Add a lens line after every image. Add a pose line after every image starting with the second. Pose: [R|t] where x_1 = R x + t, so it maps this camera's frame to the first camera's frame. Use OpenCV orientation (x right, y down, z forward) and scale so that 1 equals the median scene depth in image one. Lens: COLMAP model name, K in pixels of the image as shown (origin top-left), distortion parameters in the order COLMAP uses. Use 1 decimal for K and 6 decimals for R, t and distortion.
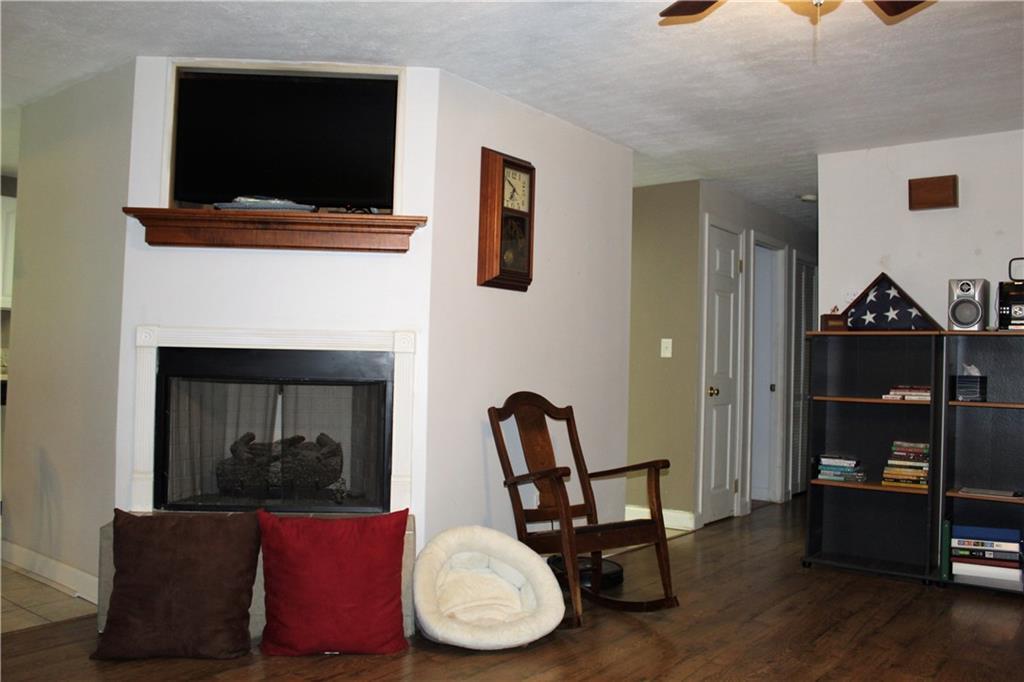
lens RADIAL K [[860.3, 0, 512.0], [0, 860.3, 341.0], [0, 0, 1]] dist [-0.004096, -0.003780]
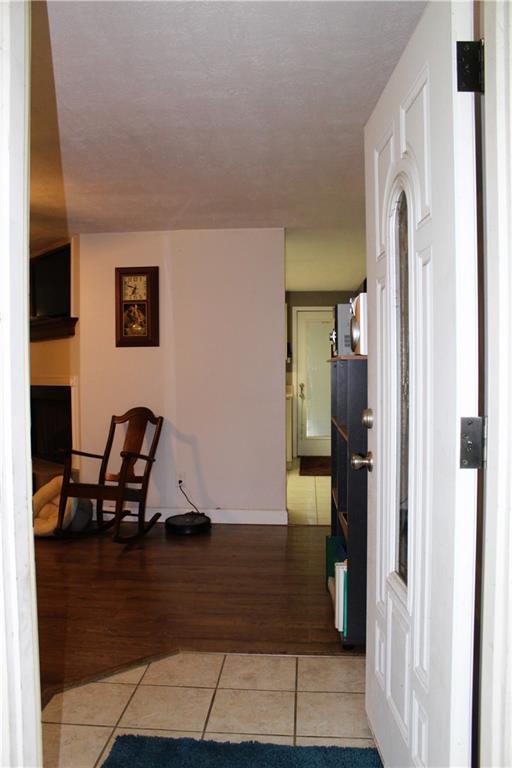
lens RADIAL K [[645.3, 0, 256.0], [0, 645.3, 384.0], [0, 0, 1]] dist [-0.004096, -0.003780]
pose [[0.478323, -0.022646, -0.877892, 1.219141], [0.041613, 0.999129, -0.003100, 0.026488], [0.877197, -0.035049, 0.478849, 0.588510]]
